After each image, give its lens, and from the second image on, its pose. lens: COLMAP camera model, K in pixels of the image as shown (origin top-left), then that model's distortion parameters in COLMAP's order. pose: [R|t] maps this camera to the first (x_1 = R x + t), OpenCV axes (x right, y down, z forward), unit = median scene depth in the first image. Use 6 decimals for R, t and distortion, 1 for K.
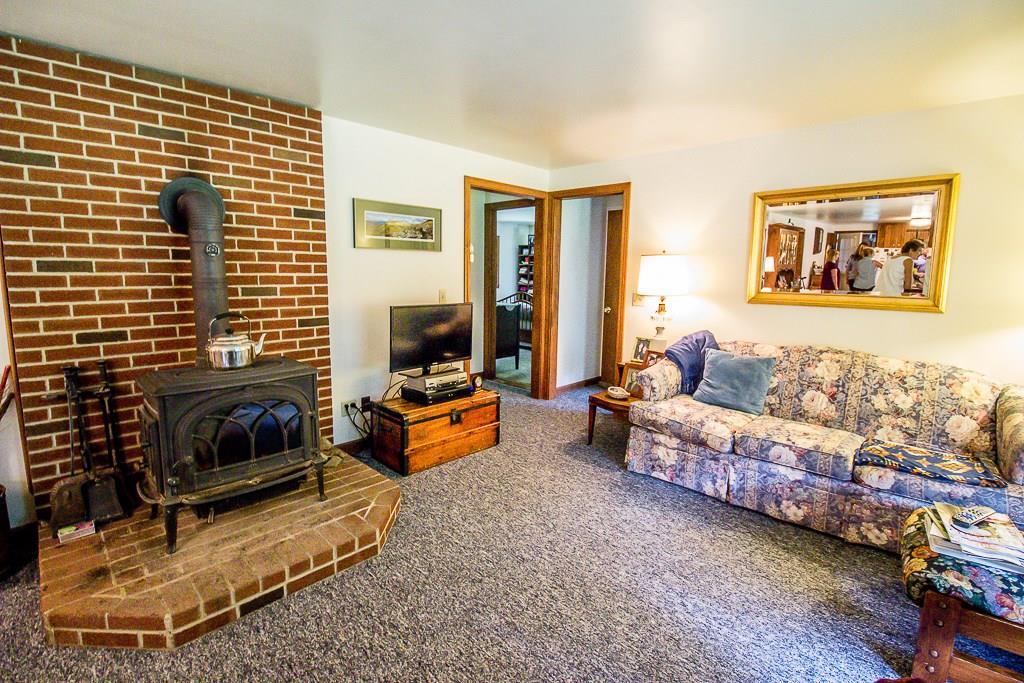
lens RADIAL K [[473.2, 0, 512.3], [0, 473.2, 332.4], [0, 0, 1]] dist [0.001290, -0.019091]
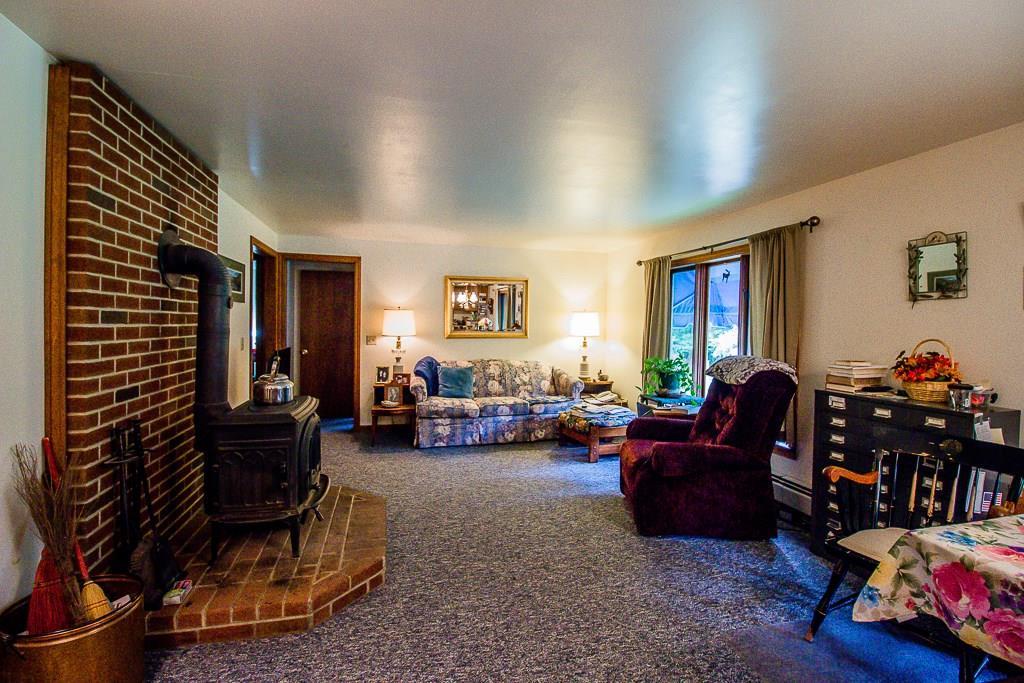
lens RADIAL K [[473.2, 0, 512.3], [0, 473.2, 332.4], [0, 0, 1]] dist [0.001290, -0.019091]
pose [[0.512258, -0.025657, 0.858448, -1.024490], [0.110798, 0.993175, -0.036433, 0.006489], [-0.851655, 0.113777, 0.511604, -0.099375]]
